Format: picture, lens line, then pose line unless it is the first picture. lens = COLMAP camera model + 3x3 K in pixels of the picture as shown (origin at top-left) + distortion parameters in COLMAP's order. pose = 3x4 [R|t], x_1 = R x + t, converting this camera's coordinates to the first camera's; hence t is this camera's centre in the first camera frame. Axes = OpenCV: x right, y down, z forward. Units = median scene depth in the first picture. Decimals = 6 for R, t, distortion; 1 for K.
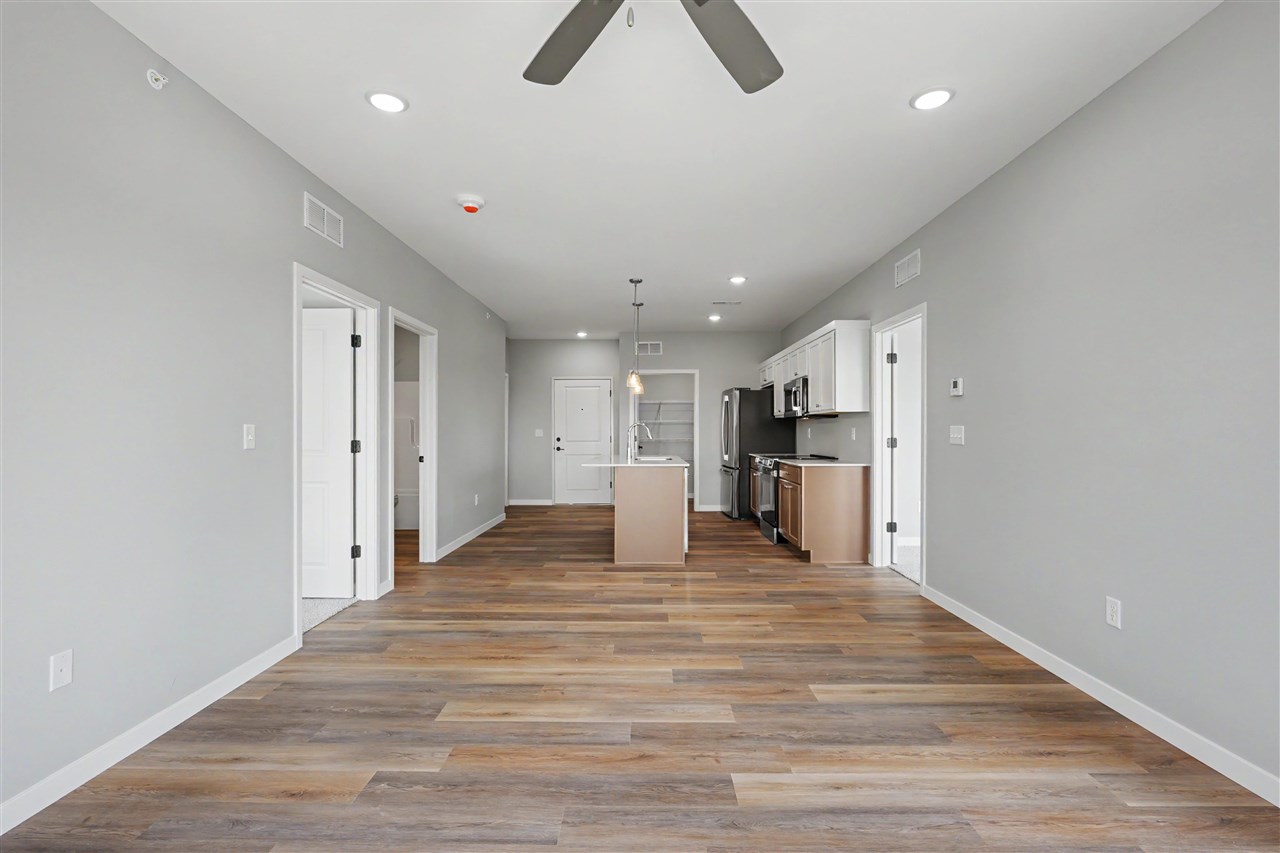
lens RADIAL K [[582.2, 0, 640.0], [0, 582.2, 426.5], [0, 0, 1]] dist [0.000602, -0.000026]
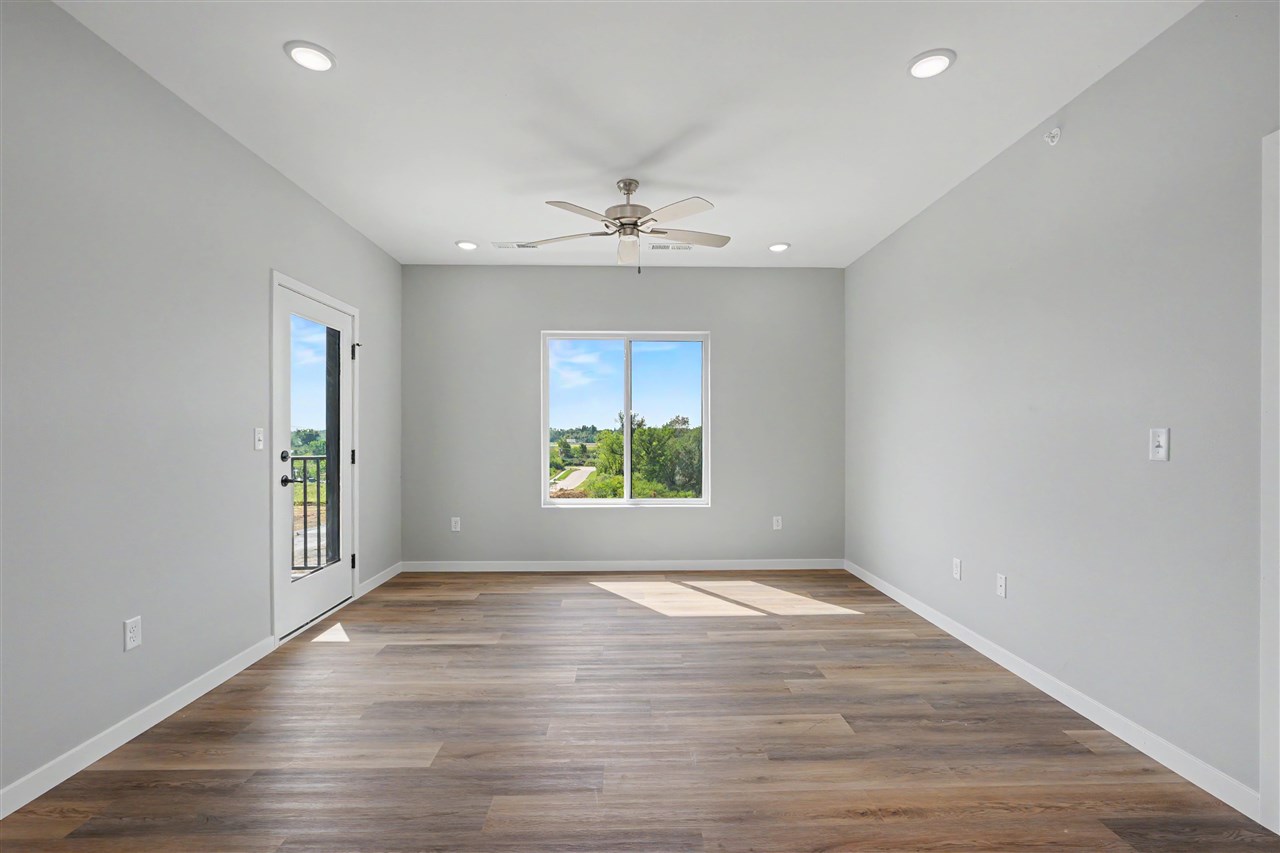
lens RADIAL K [[582.2, 0, 640.0], [0, 582.2, 426.5], [0, 0, 1]] dist [0.000602, -0.000026]
pose [[-0.999300, 0.000396, -0.037396, 0.042144], [0.000861, 0.999922, -0.012439, 0.003291], [0.037388, -0.012462, -0.999223, 1.955875]]
